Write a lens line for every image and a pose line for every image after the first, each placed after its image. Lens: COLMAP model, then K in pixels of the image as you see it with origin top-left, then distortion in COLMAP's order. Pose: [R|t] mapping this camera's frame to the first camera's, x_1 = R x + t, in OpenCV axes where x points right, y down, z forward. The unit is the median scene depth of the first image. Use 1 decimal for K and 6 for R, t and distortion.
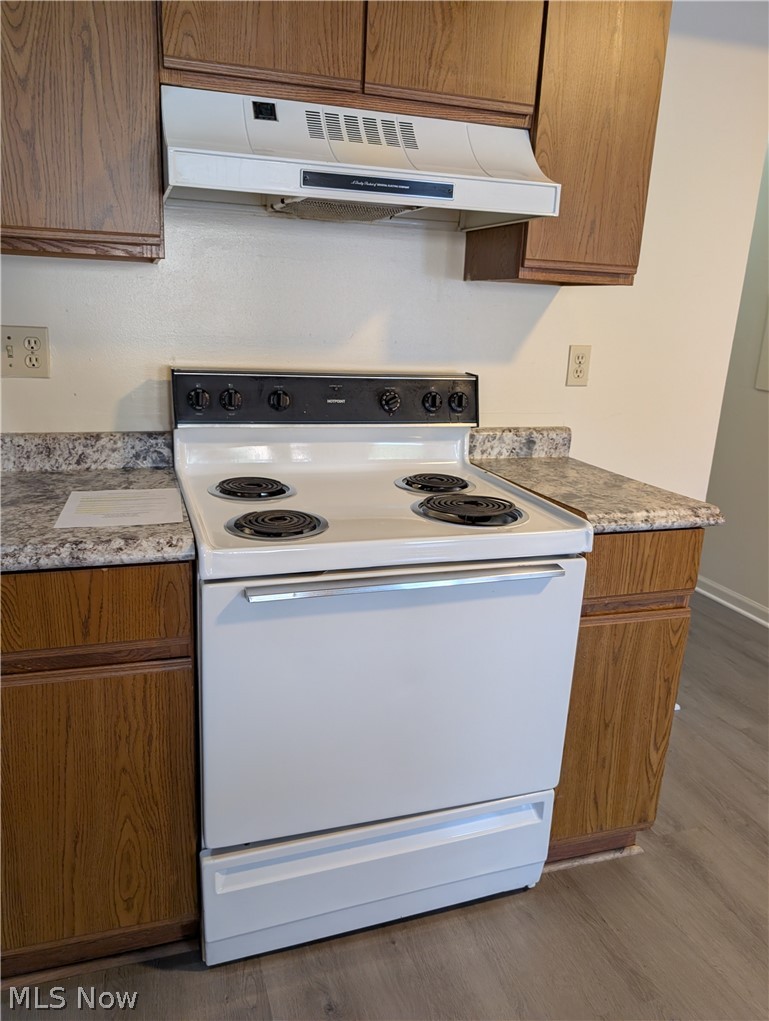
lens RADIAL K [[740.8, 0, 381.6], [0, 740.8, 505.6], [0, 0, 1]] dist [0.031615, -0.041767]
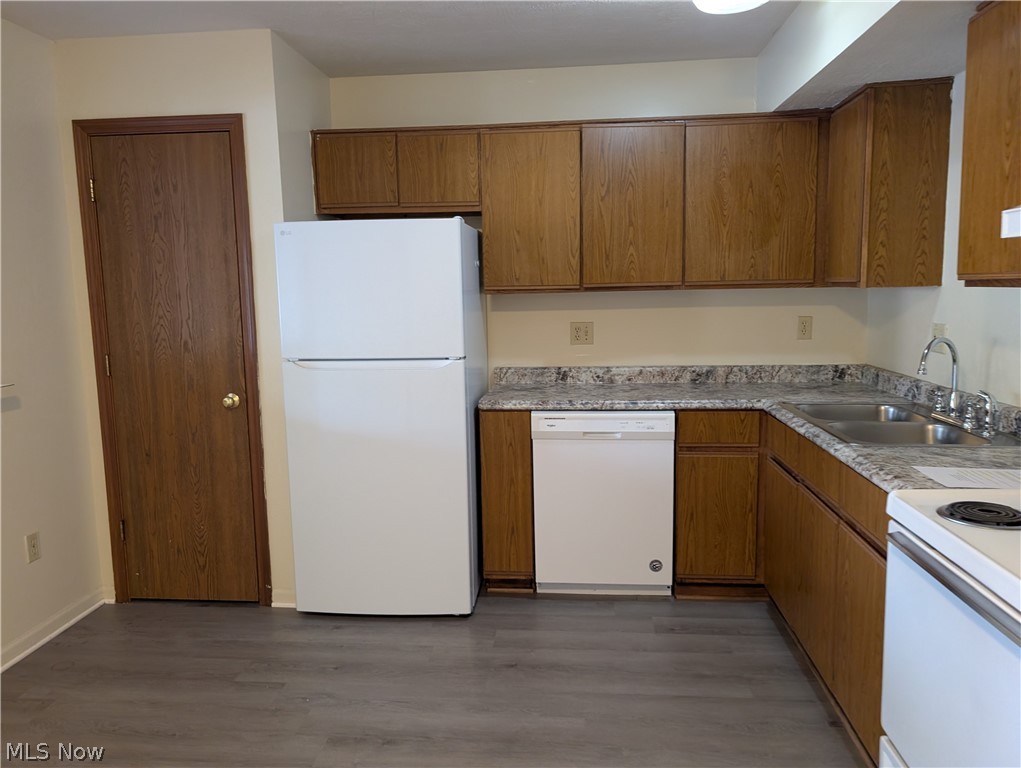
lens RADIAL K [[740.8, 0, 509.0], [0, 740.8, 382.3], [0, 0, 1]] dist [0.031615, -0.041767]
pose [[-0.396280, 0.084465, -0.914236, 0.984695], [-0.234765, 0.953335, 0.189837, -0.178065], [0.887608, 0.289860, -0.357958, 0.593087]]
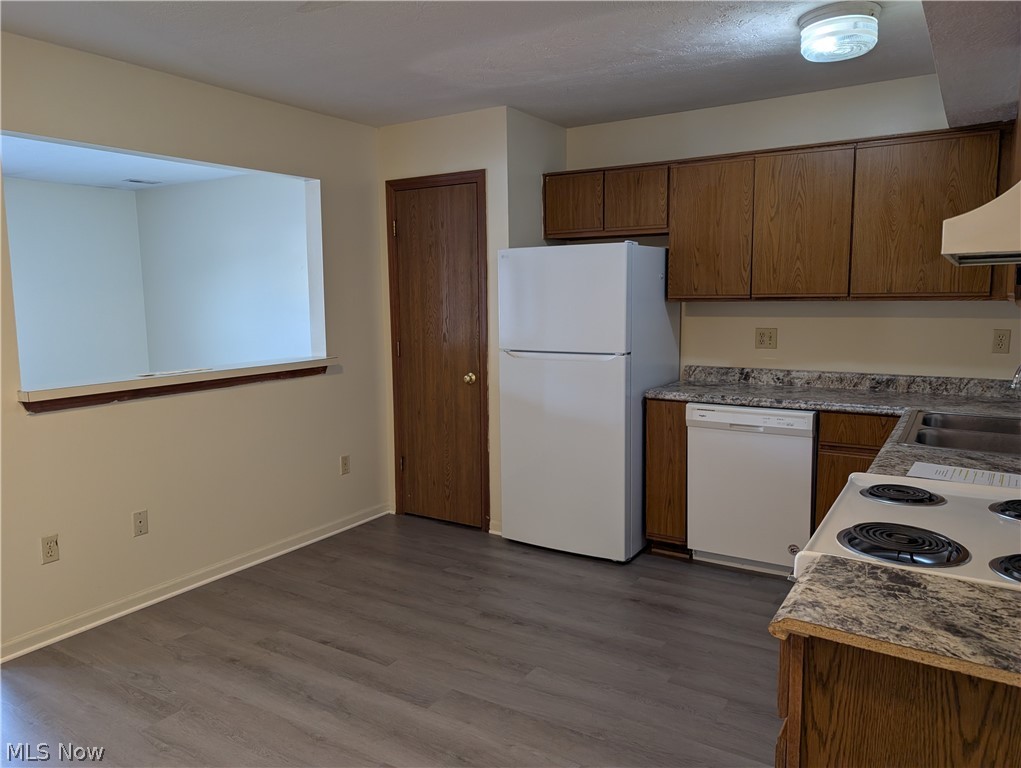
lens RADIAL K [[743.1, 0, 498.5], [0, 743.1, 389.1], [0, 0, 1]] dist [0.023405, -0.024246]
pose [[-0.776283, 0.051035, -0.628315, 1.096910], [-0.181228, 0.936573, 0.299980, -0.373069], [0.603772, 0.346738, -0.717797, 1.251434]]
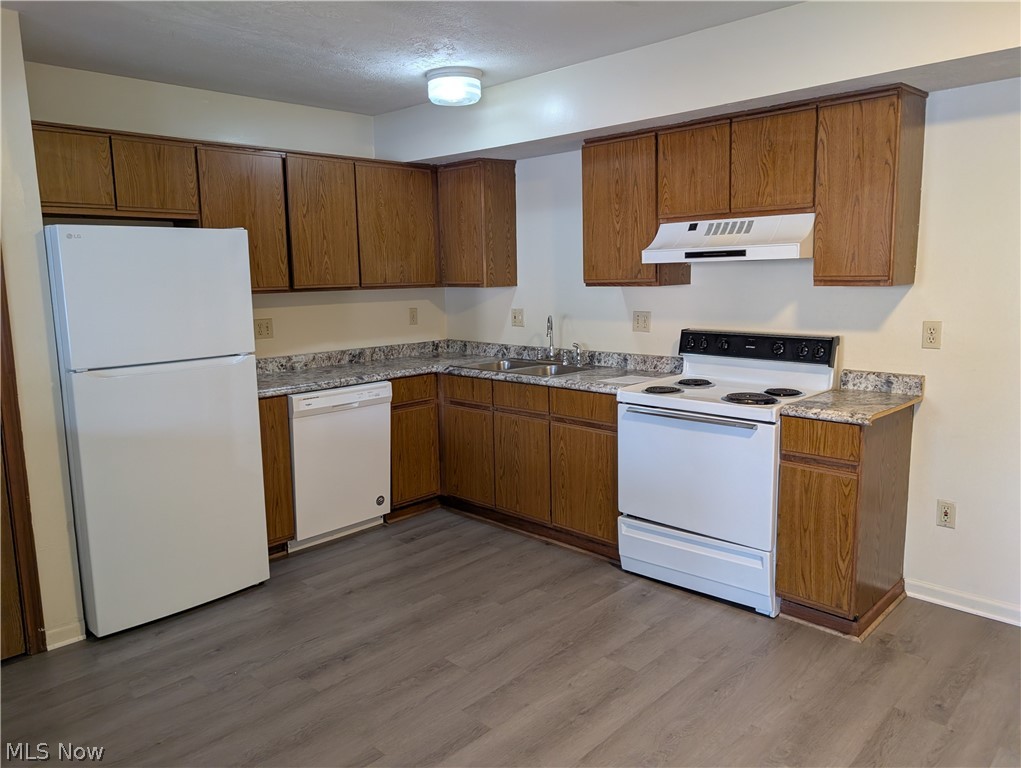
lens RADIAL K [[735.5, 0, 513.4], [0, 735.5, 378.0], [0, 0, 1]] dist [0.008212, 0.001400]
pose [[0.470688, 0.078410, -0.878809, 1.495459], [-0.189899, 0.981702, -0.014119, 0.094800], [0.861621, 0.173530, 0.476965, -0.507780]]
